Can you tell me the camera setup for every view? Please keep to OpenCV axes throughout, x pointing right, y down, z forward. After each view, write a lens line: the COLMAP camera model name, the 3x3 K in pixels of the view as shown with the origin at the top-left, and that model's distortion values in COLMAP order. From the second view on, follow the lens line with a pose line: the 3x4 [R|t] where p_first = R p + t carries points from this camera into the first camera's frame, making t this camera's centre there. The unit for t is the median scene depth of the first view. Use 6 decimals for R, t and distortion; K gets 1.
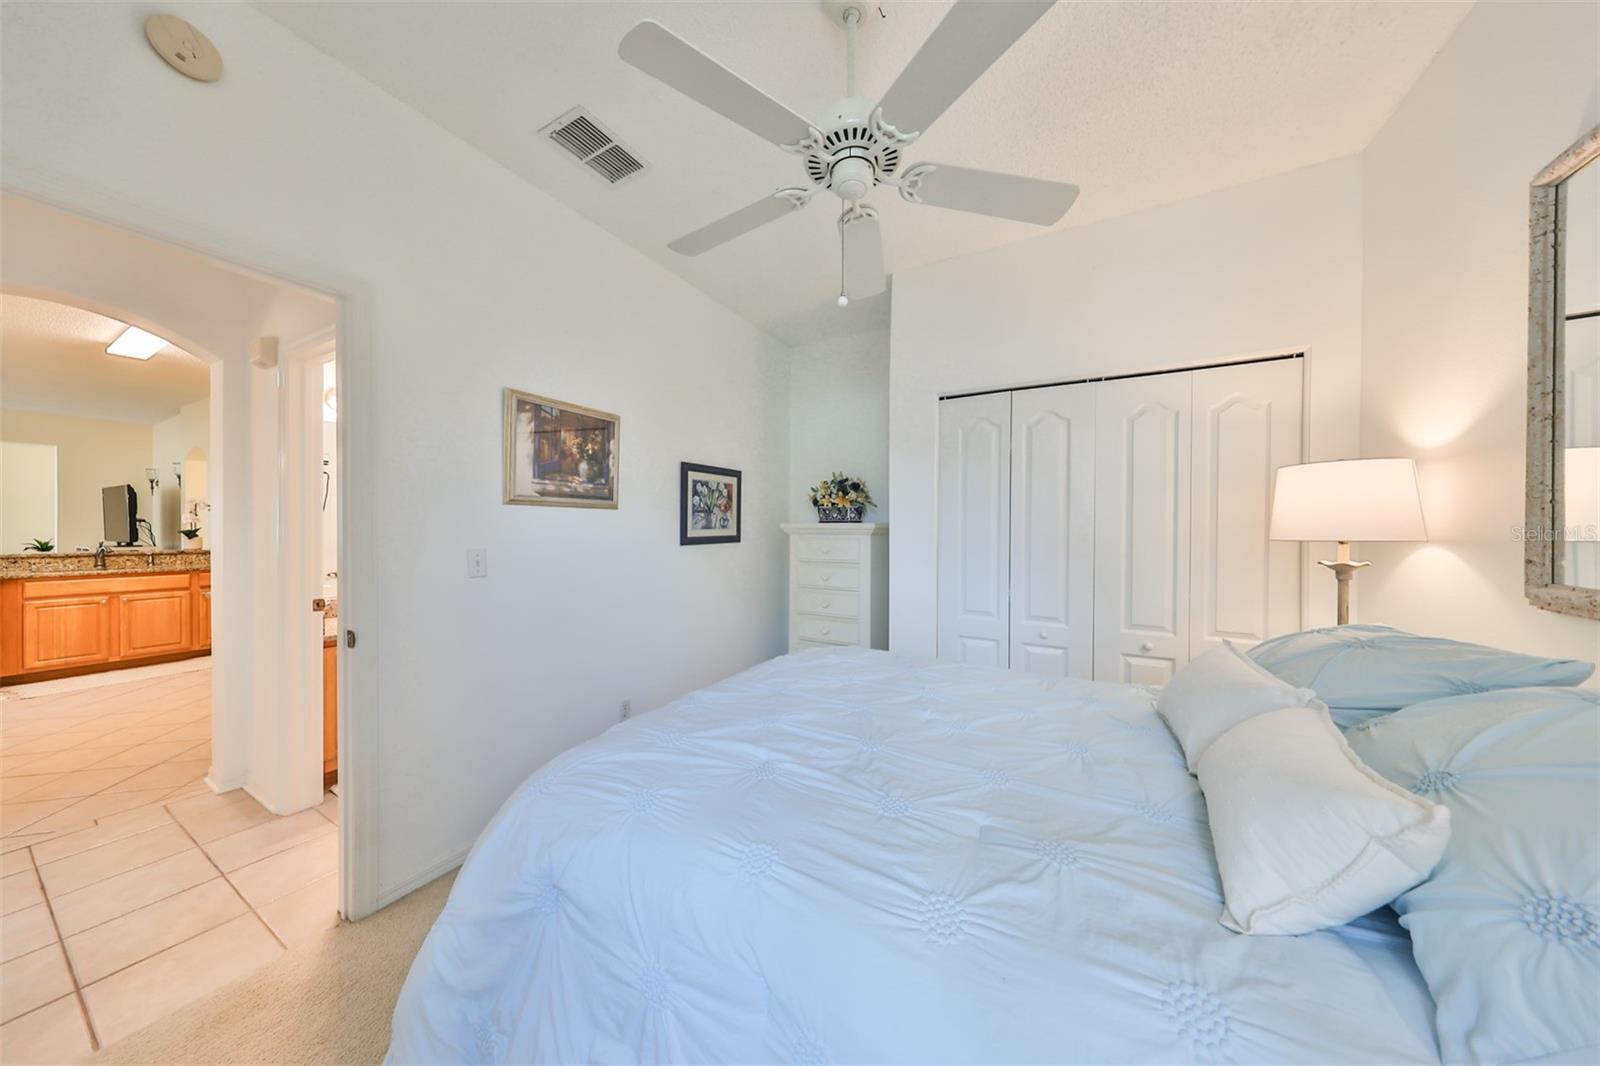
lens RADIAL K [[499.4, 0, 801.0], [0, 499.4, 536.5], [0, 0, 1]] dist [0.002193, -0.000018]
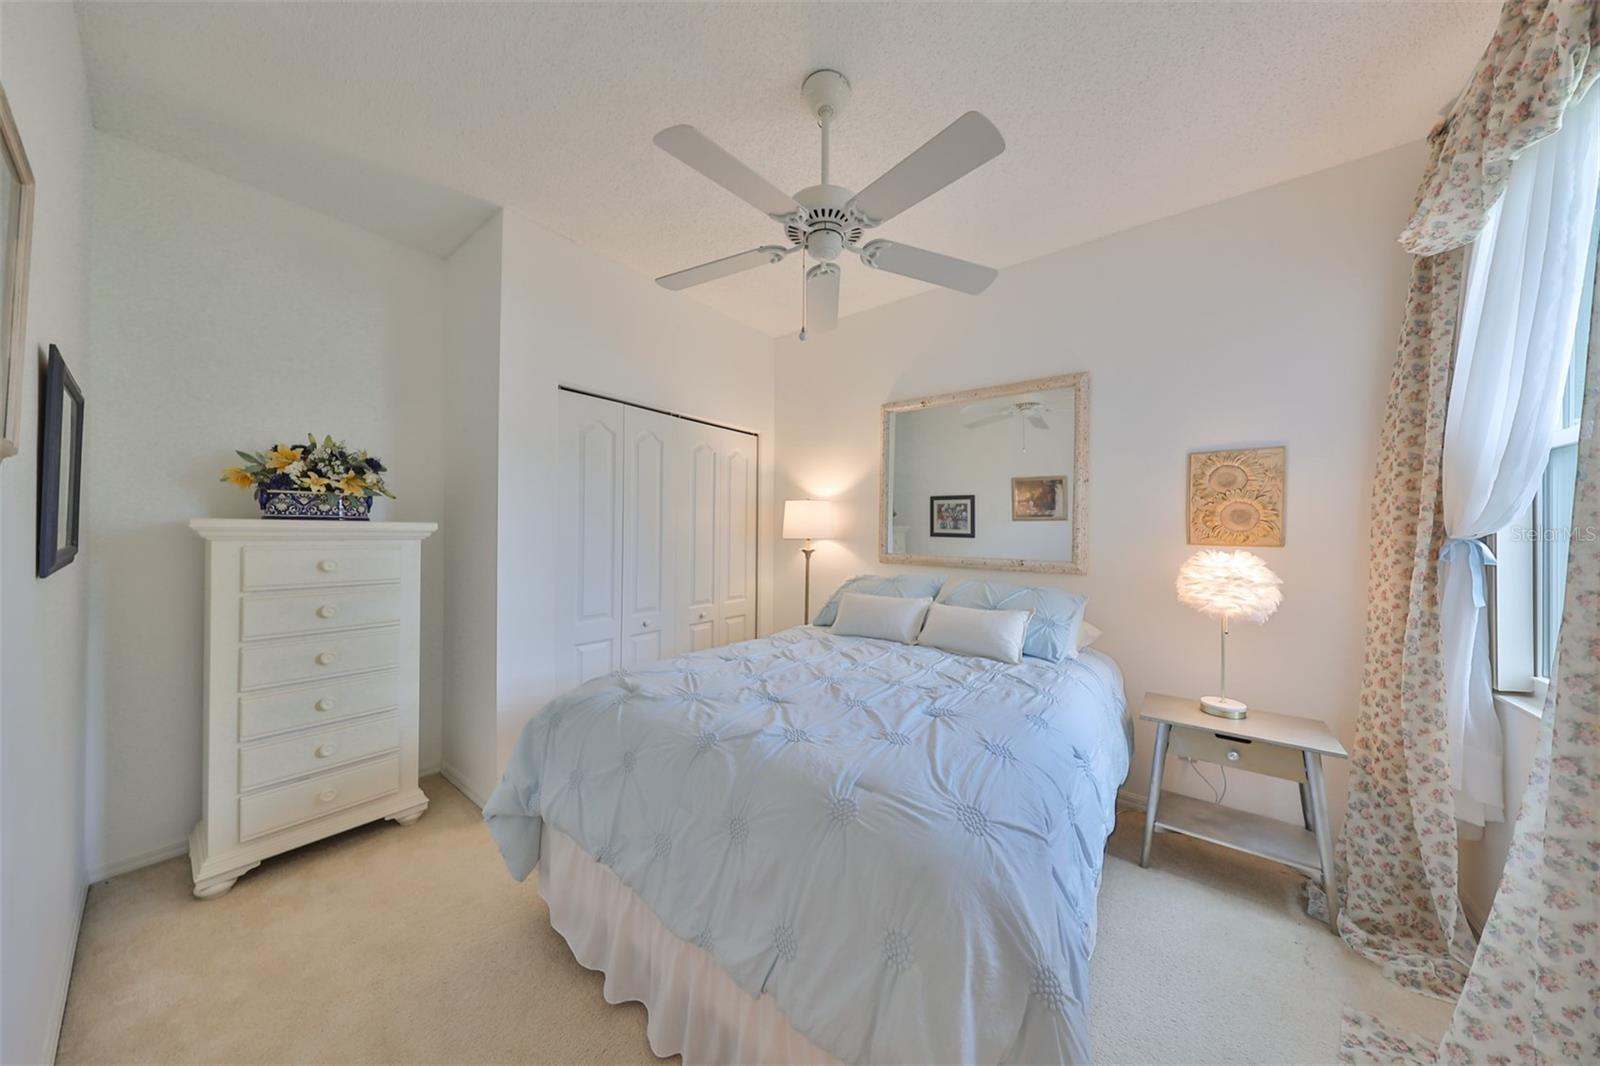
lens RADIAL K [[497.6, 0, 800.8], [0, 497.6, 535.7], [0, 0, 1]] dist [0.006172, -0.002225]
pose [[0.133863, -0.009015, 0.990959, -0.664429], [0.008254, 0.999934, 0.007982, -0.013571], [-0.990966, 0.007111, 0.133928, 0.541547]]
